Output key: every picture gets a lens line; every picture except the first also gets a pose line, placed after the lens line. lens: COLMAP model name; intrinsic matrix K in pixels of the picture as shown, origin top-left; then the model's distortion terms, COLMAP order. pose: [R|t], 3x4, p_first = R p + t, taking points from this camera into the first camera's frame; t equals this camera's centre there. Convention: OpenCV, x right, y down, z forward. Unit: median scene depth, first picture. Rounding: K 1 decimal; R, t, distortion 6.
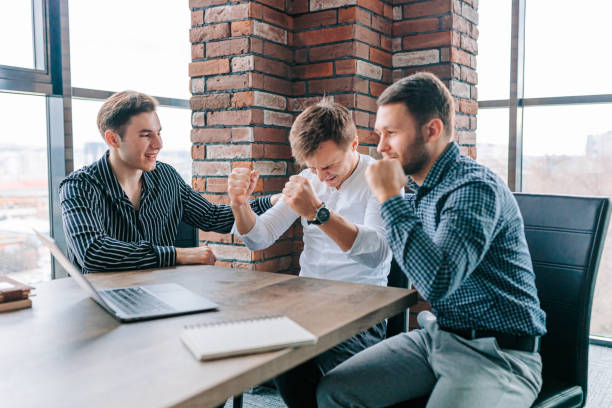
lens RADIAL K [[623.4, 0, 328.0], [0, 623.4, 213.1], [0, 0, 1]] dist [-0.017363, -0.000521]
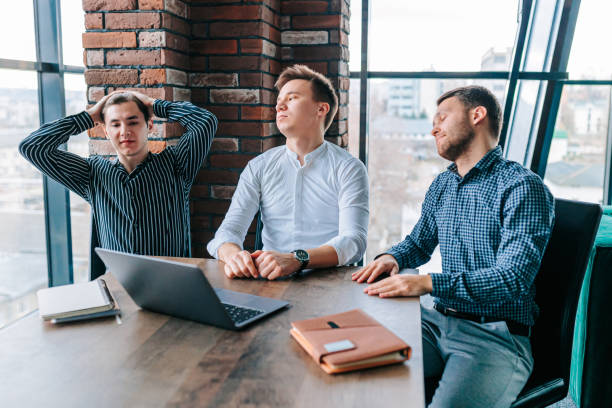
lens RADIAL K [[629.8, 0, 320.1], [0, 629.8, 189.1], [0, 0, 1]] dist [0.001627, -0.002062]
pose [[0.920530, -0.045254, 0.388042, -0.278278], [0.021250, 0.997598, 0.065932, -0.065819], [-0.390094, -0.052447, 0.919280, -0.006794]]
